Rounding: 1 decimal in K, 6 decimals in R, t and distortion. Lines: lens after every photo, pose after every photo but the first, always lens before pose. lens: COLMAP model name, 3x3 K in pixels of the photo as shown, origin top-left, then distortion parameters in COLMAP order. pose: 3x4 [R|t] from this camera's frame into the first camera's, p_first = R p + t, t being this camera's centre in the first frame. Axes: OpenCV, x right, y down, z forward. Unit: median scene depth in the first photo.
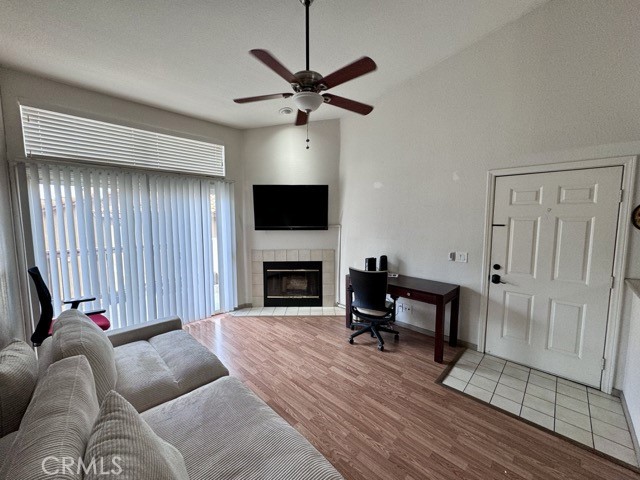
lens RADIAL K [[255.0, 0, 319.9], [0, 255.0, 240.2], [0, 0, 1]] dist [-0.000152, -0.000866]
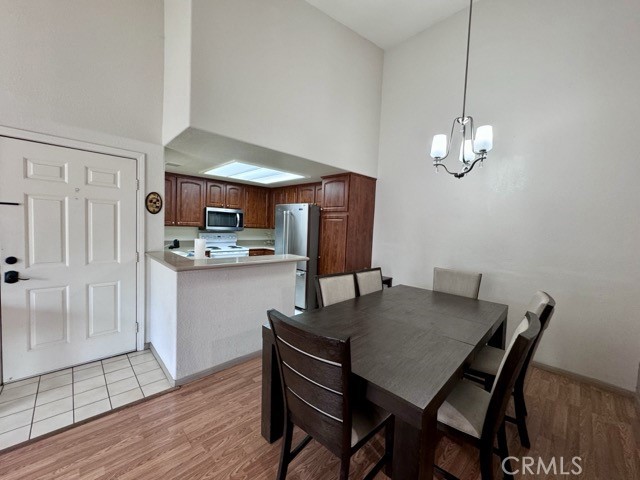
lens RADIAL K [[255.0, 0, 319.6], [0, 255.0, 239.1], [0, 0, 1]] dist [-0.000152, -0.000866]
pose [[0.022947, -0.051576, 0.998405, -0.017517], [0.048944, 0.997529, 0.050405, 0.051059], [-0.998538, 0.047709, 0.025414, 0.090222]]
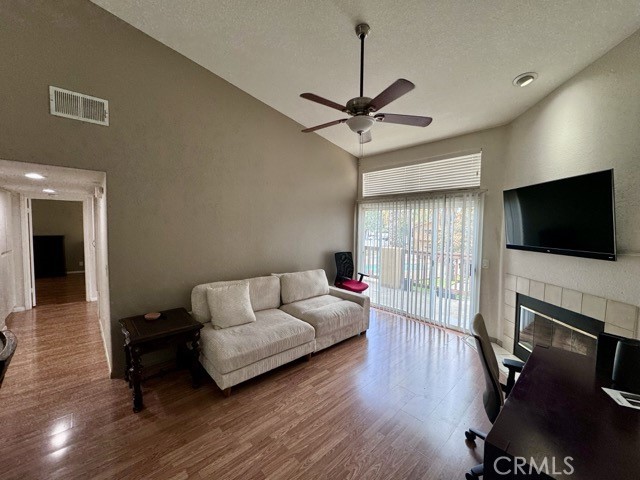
lens RADIAL K [[255.0, 0, 319.9], [0, 255.0, 240.6], [0, 0, 1]] dist [-0.000152, -0.000866]
pose [[-0.039343, 0.057162, -0.997589, 0.832136], [-0.107265, 0.992352, 0.061092, -0.074452], [0.993452, 0.109410, -0.032911, 0.711909]]
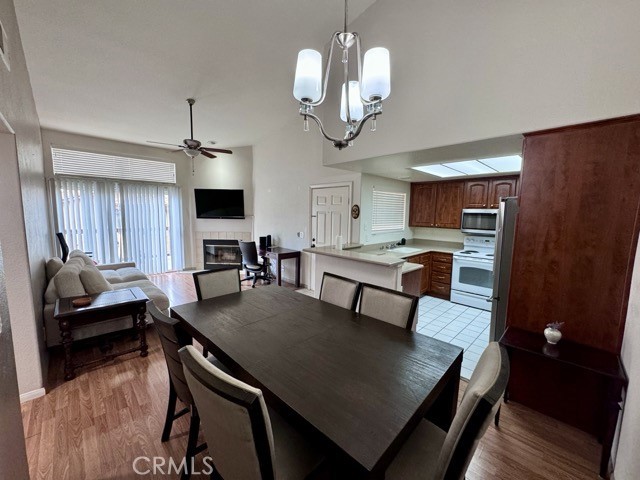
lens RADIAL K [[255.0, 0, 317.8], [0, 255.0, 238.9], [0, 0, 1]] dist [-0.000152, -0.000866]
pose [[0.999673, 0.018941, -0.017159, 0.768522], [-0.018720, 0.999740, 0.012987, 0.076613], [0.017401, -0.012662, 0.999768, -0.789505]]
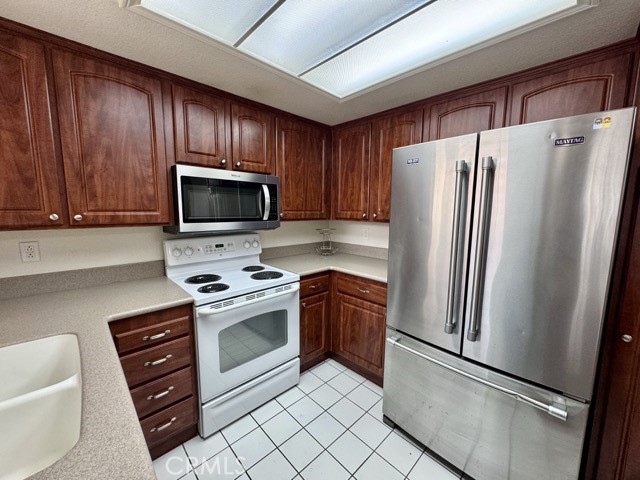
lens RADIAL K [[255.0, 0, 321.3], [0, 255.0, 240.4], [0, 0, 1]] dist [-0.000152, -0.000866]
pose [[0.025990, -0.125642, 0.991735, 1.108835], [0.079300, 0.989203, 0.123243, 0.008167], [-0.996512, 0.075441, 0.035673, 0.550540]]
